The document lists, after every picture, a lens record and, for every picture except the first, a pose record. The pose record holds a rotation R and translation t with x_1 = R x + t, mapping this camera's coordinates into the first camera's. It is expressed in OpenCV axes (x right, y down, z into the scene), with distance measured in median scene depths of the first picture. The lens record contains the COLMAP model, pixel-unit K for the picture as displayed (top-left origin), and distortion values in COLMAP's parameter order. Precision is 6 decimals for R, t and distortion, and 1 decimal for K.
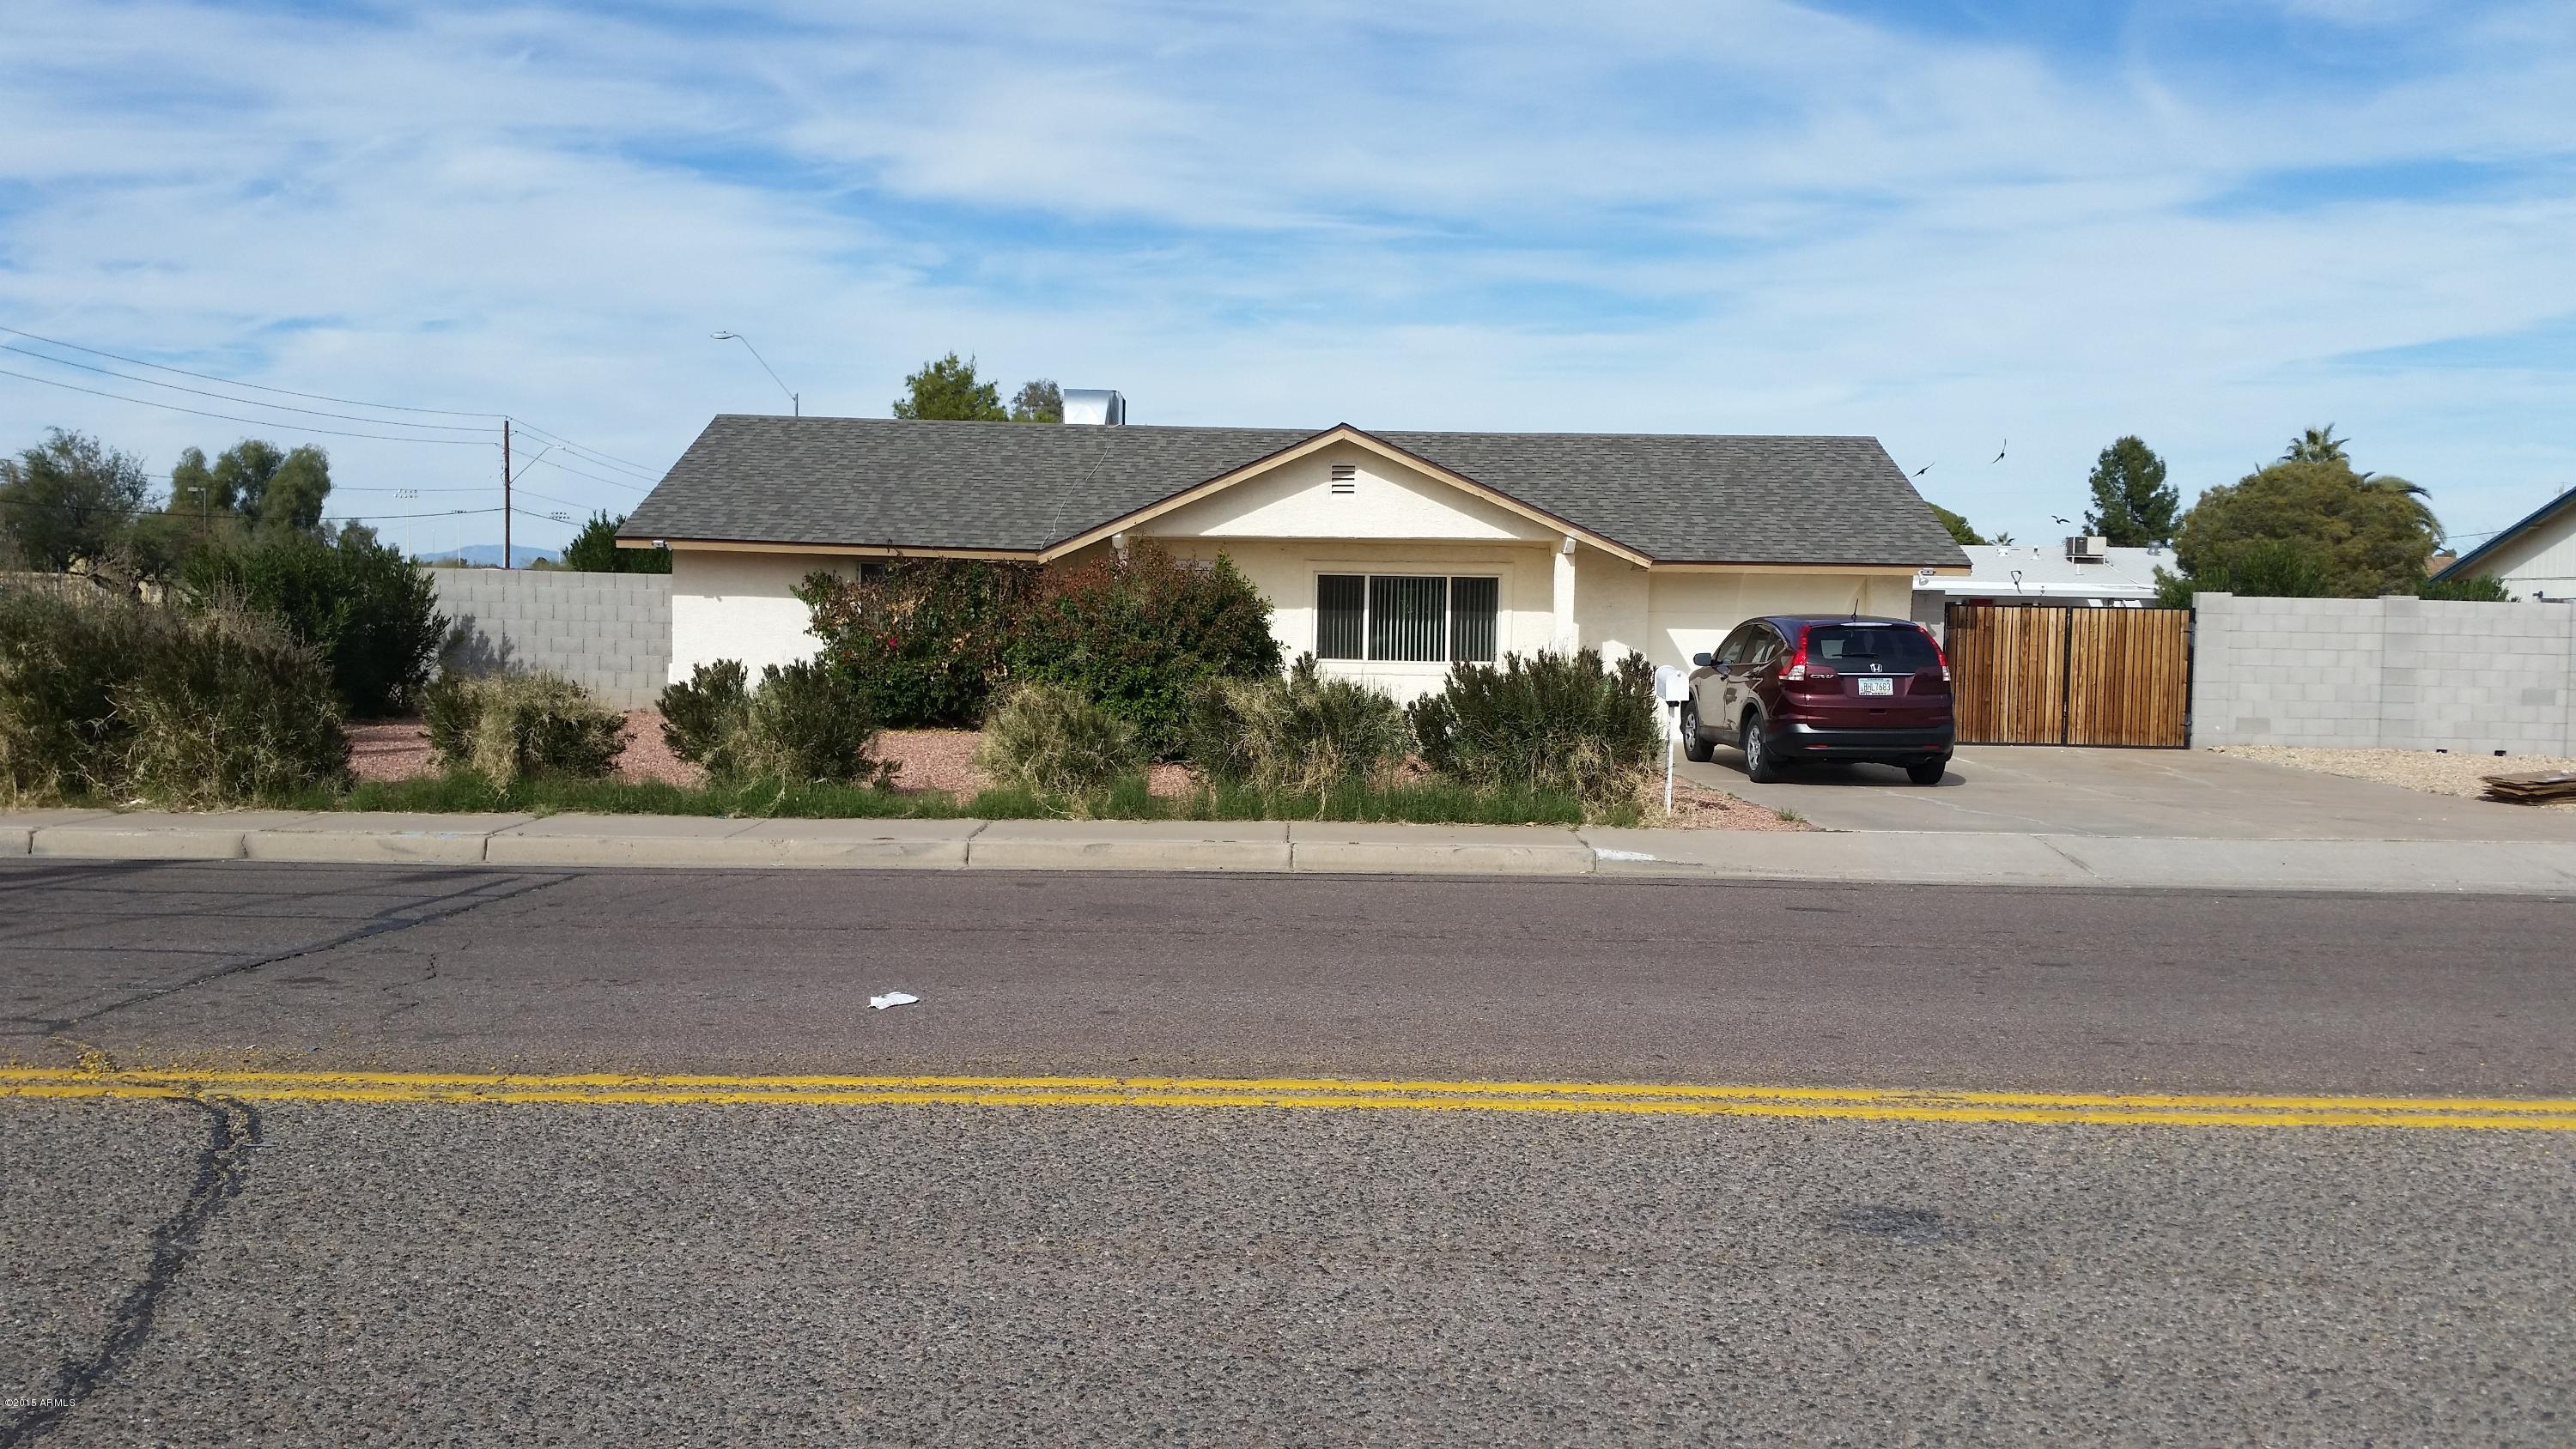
lens RADIAL K [[2223.7, 0, 1288.0], [0, 2223.7, 724.5], [0, 0, 1]] dist [0.167300, -0.350722]
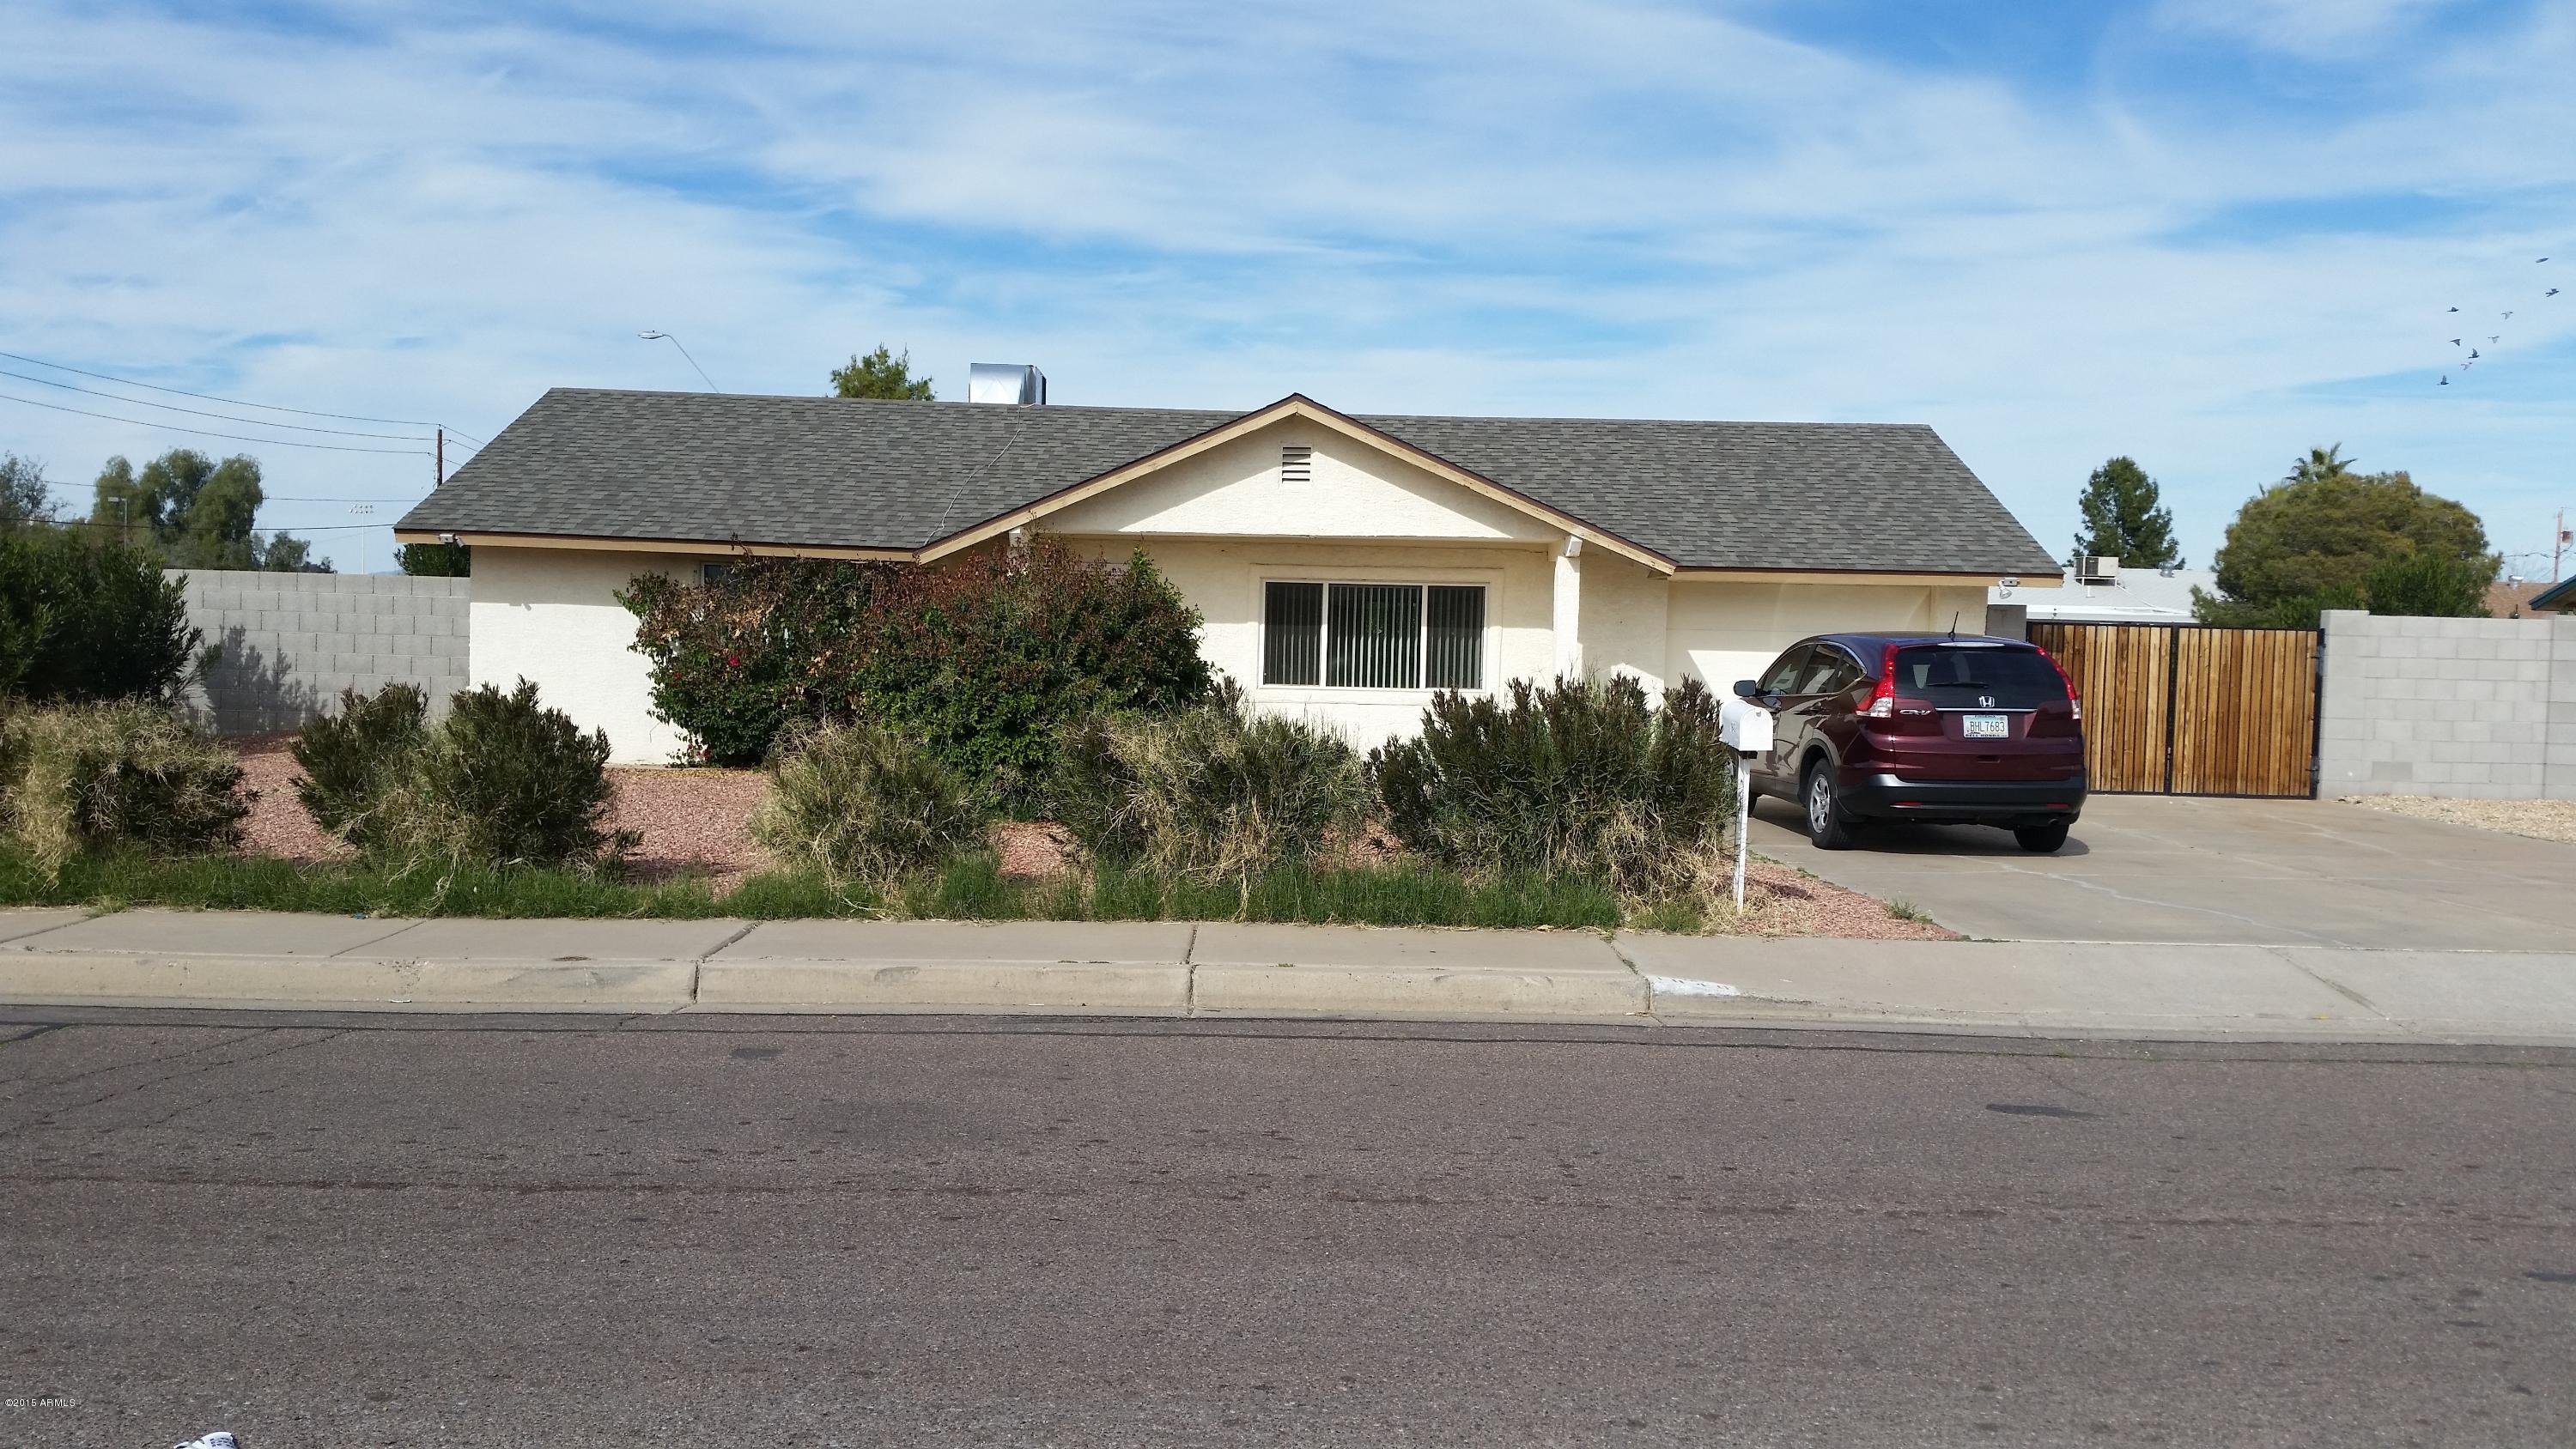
lens RADIAL K [[2223.7, 0, 1288.0], [0, 2223.7, 724.5], [0, 0, 1]] dist [0.167300, -0.350722]
pose [[0.999914, 0.004807, 0.012226, 0.012262], [-0.004686, 0.999940, -0.009899, -0.006901], [-0.012273, 0.009840, 0.999876, 0.187561]]
